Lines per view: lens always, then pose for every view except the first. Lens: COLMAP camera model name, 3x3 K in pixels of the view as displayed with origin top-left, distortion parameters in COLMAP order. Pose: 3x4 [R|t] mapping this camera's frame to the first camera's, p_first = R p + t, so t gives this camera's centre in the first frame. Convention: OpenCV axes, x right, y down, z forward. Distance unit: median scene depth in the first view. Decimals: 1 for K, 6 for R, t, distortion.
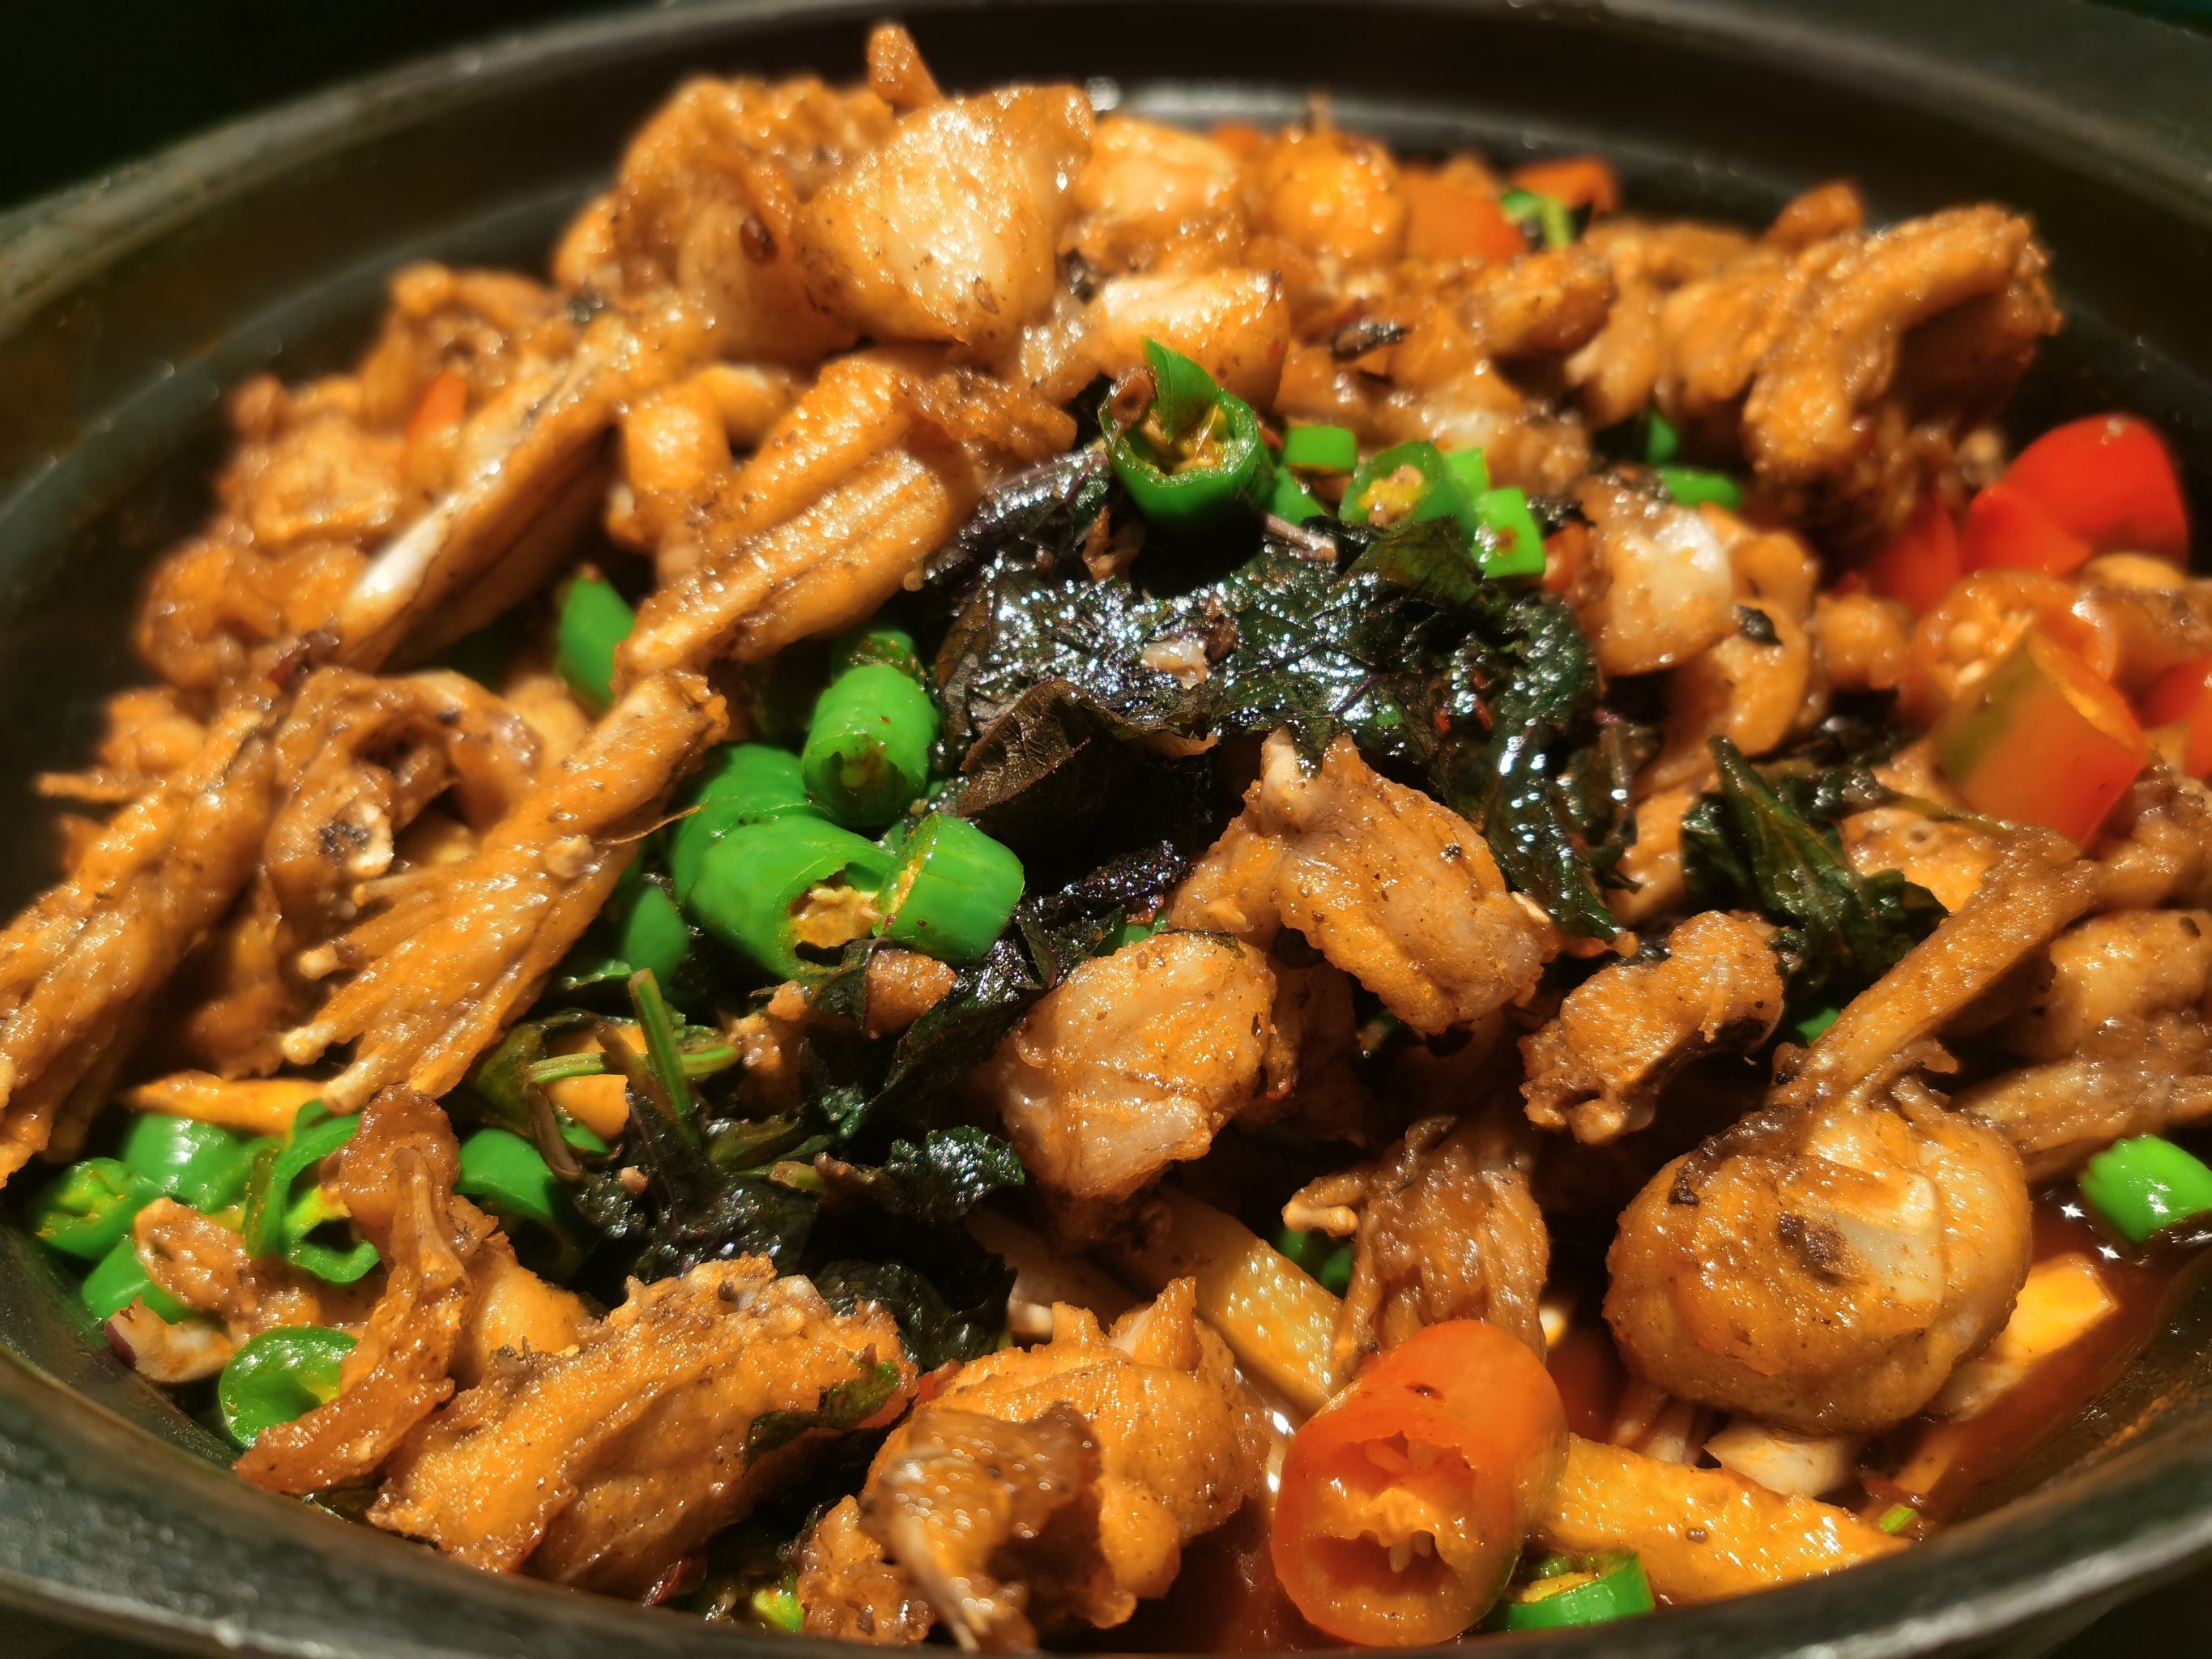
lens RADIAL K [[1765.7, 0, 1105.6], [0, 1765.7, 829.9], [0, 0, 1]] dist [-0.048175, 0.004964]
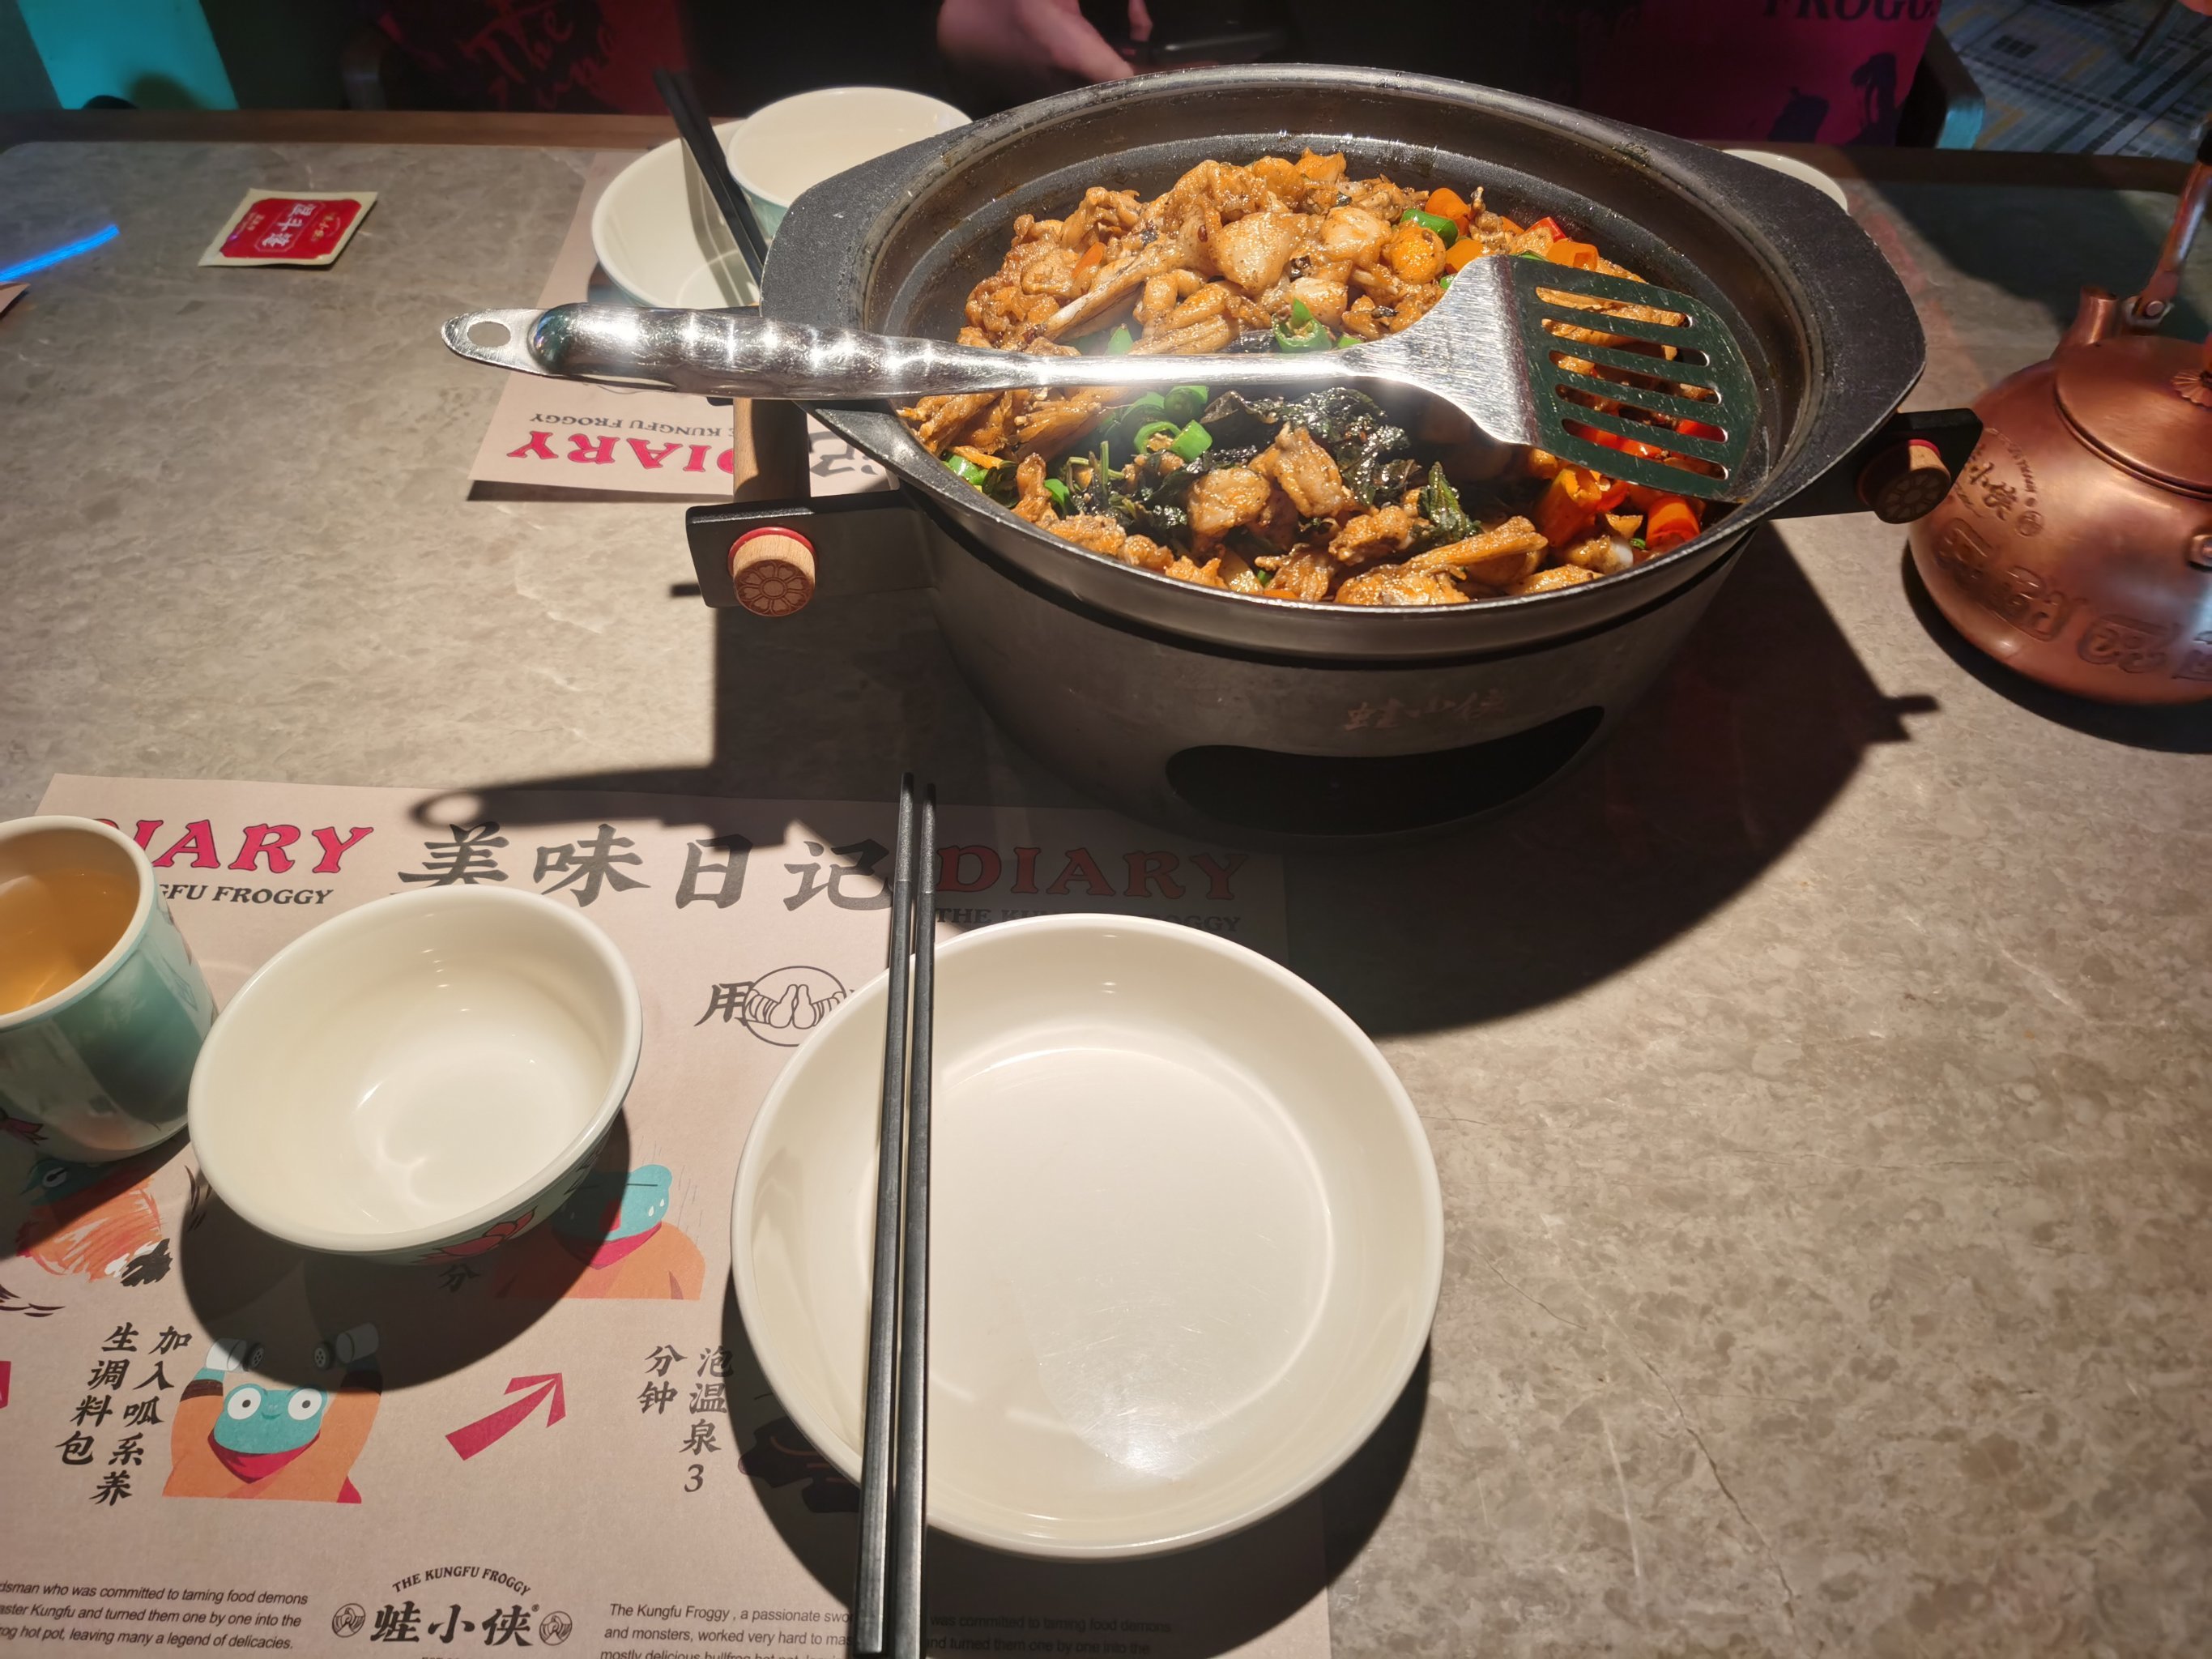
lens RADIAL K [[1765.7, 0, 1103.1], [0, 1765.7, 826.1], [0, 0, 1]] dist [-0.048175, 0.004964]
pose [[0.925274, 0.305590, -0.224683, 0.759642], [-0.273068, 0.947811, 0.164582, 0.223702], [0.263252, -0.090930, 0.960432, -2.464348]]
